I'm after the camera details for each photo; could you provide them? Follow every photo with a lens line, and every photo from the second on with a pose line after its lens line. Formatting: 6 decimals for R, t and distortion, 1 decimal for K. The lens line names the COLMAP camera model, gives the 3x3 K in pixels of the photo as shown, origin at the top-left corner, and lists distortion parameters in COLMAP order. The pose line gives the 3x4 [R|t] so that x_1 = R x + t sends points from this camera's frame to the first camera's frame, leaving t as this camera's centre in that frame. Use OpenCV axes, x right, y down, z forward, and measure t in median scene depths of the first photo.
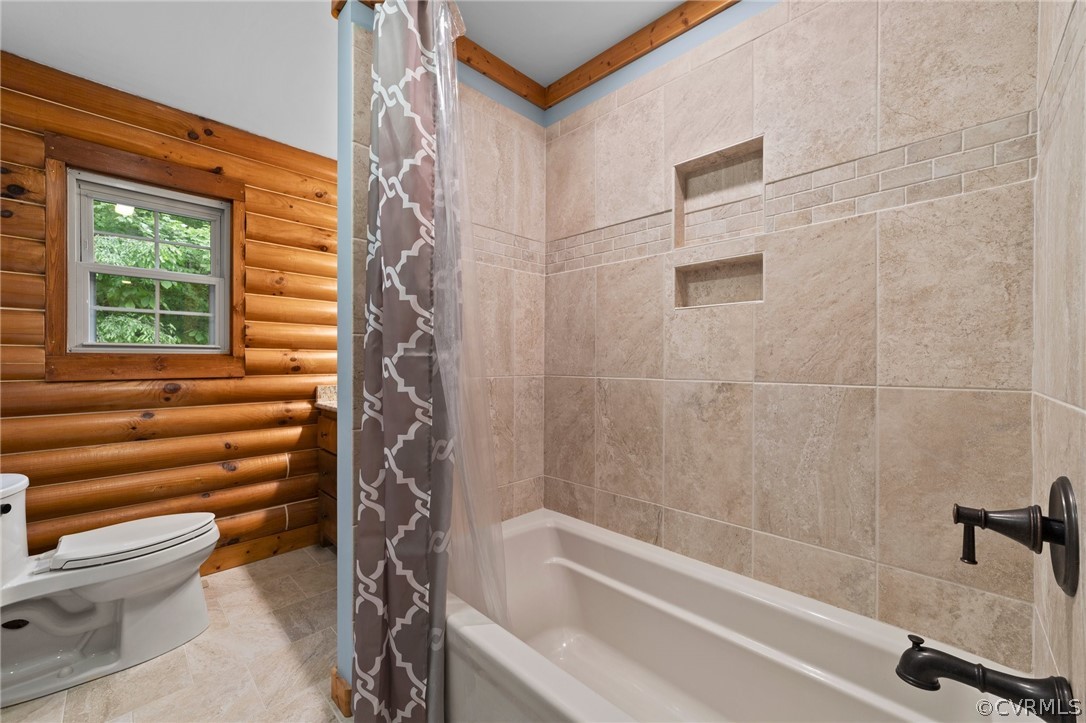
lens RADIAL K [[422.2, 0, 541.5], [0, 422.2, 365.4], [0, 0, 1]] dist [-0.003858, -0.000035]
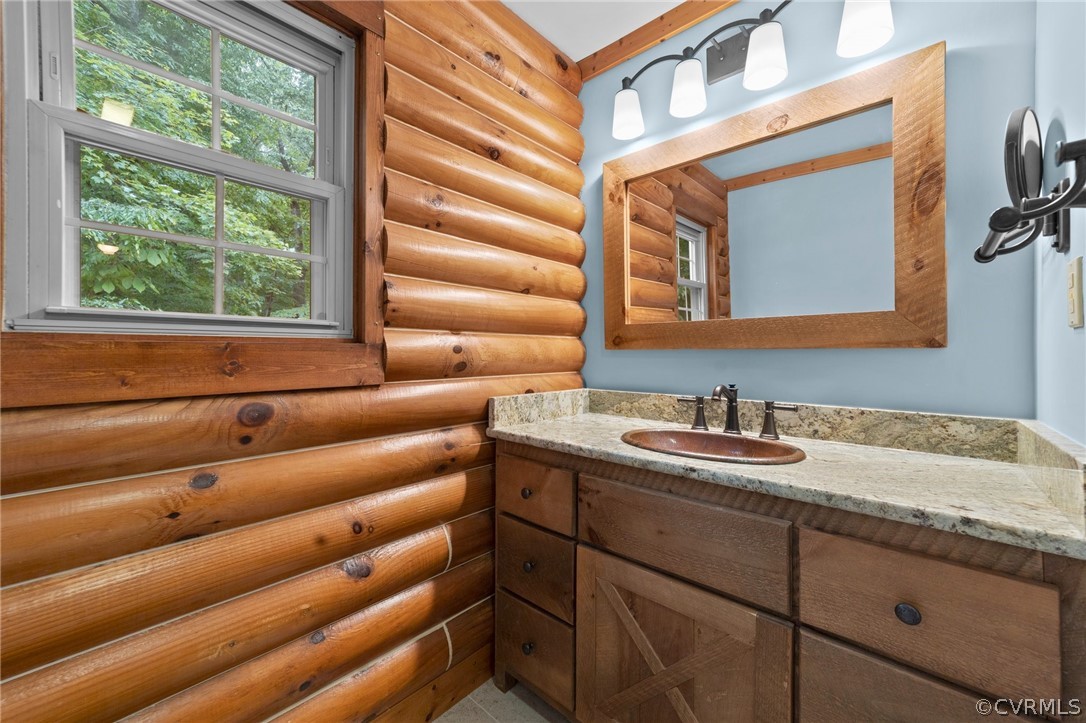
lens RADIAL K [[422.2, 0, 544.8], [0, 422.2, 352.1], [0, 0, 1]] dist [-0.003858, -0.000035]
pose [[0.999132, -0.005101, 0.041352, -0.533776], [0.005676, 0.999889, -0.013797, -0.003432], [-0.041277, 0.014019, 0.999049, 0.489214]]
